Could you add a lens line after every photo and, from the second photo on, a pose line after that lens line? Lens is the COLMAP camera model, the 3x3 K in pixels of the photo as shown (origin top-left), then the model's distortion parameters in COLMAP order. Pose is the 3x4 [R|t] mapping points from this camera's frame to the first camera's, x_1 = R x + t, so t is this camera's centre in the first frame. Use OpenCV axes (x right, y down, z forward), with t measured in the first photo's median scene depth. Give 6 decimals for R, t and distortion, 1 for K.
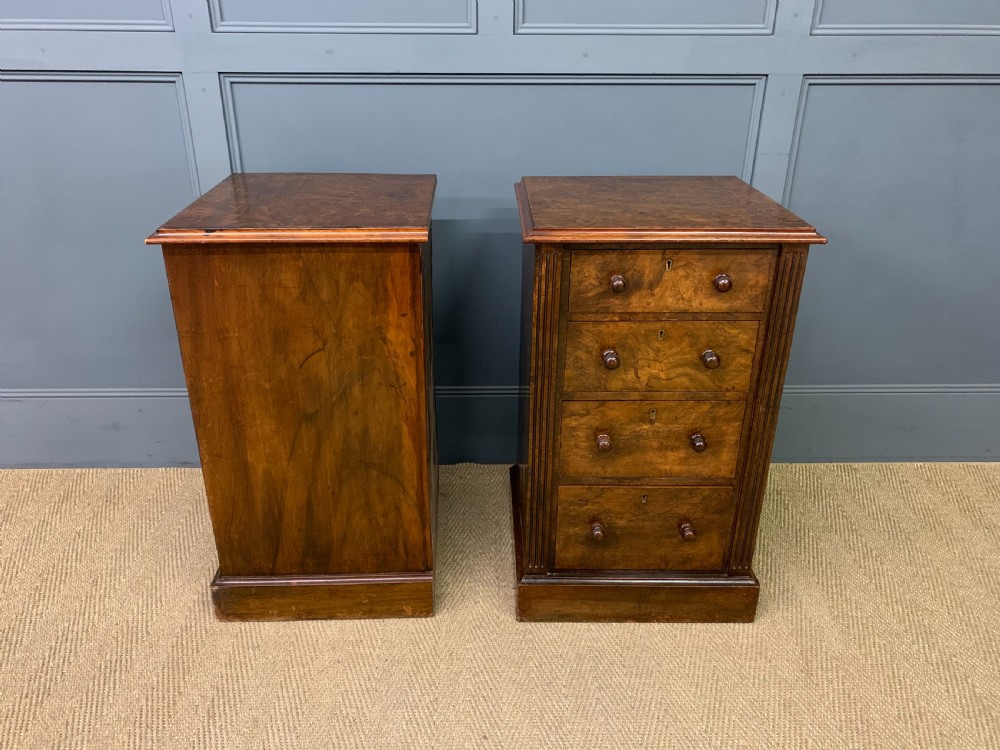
lens RADIAL K [[760.6, 0, 490.2], [0, 760.6, 371.7], [0, 0, 1]] dist [0.033345, -0.022939]
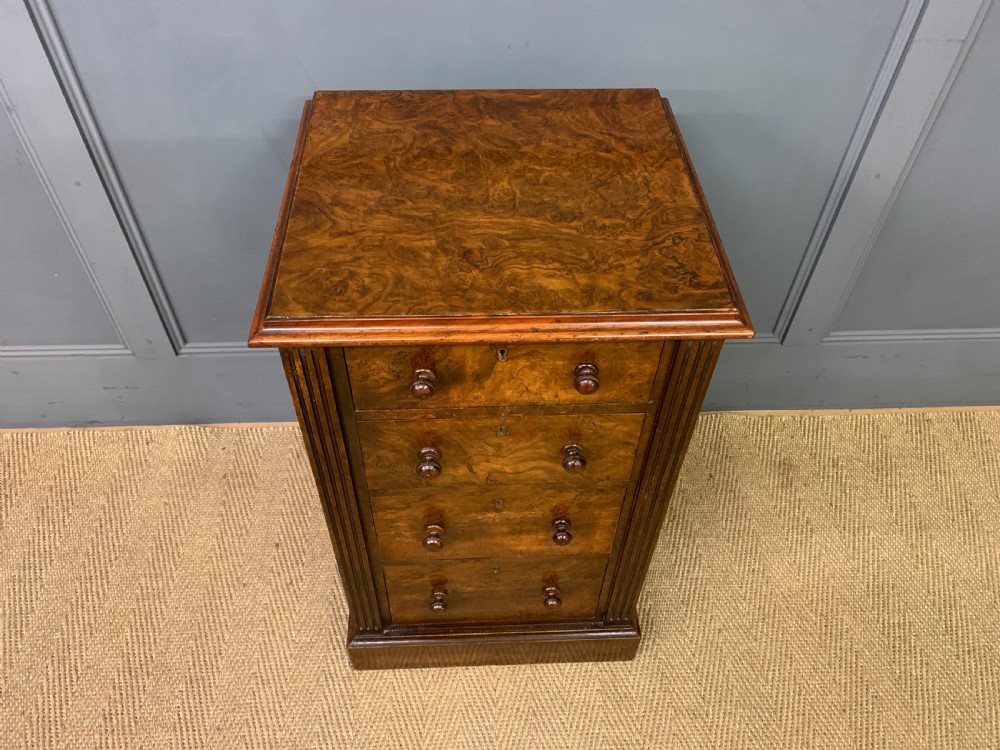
lens RADIAL K [[760.6, 0, 505.6], [0, 760.6, 396.9], [0, 0, 1]] dist [0.033345, -0.022939]
pose [[0.998699, -0.022470, 0.045768, 0.184928], [0.001771, 0.912403, 0.409290, -0.324413], [-0.050956, -0.408677, 0.911256, 0.375007]]
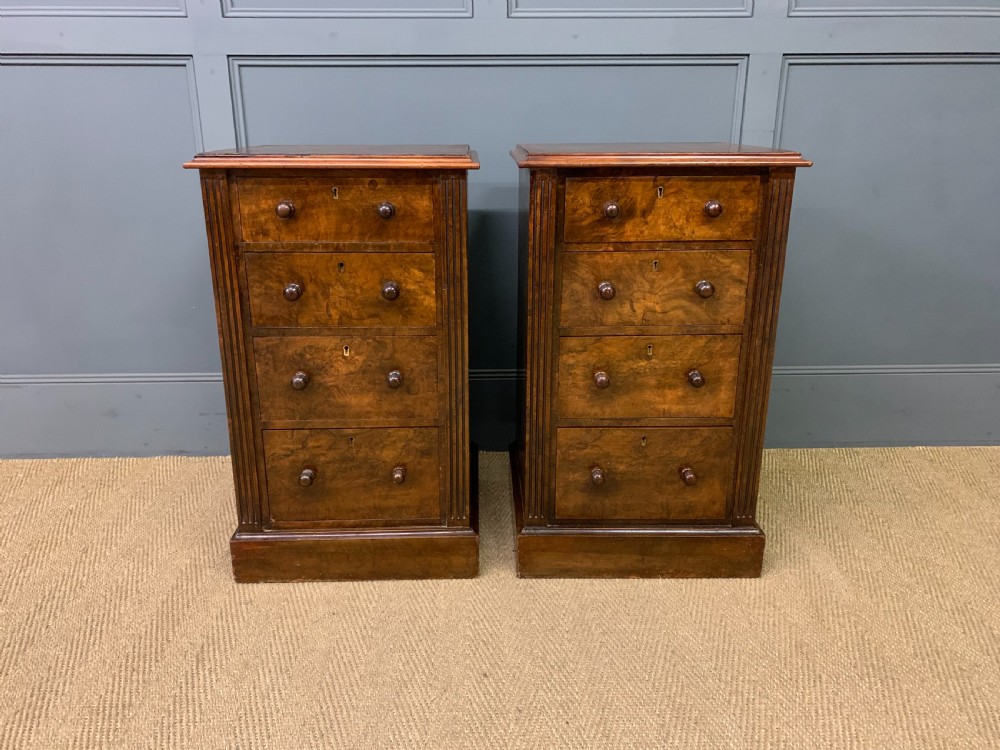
lens RADIAL K [[760.6, 0, 490.3], [0, 760.6, 368.8], [0, 0, 1]] dist [0.033345, -0.022939]
pose [[0.999961, -0.008785, 0.001232, 0.001667], [0.008868, 0.993458, -0.113853, 0.188863], [-0.000224, 0.113859, 0.993497, 0.003886]]
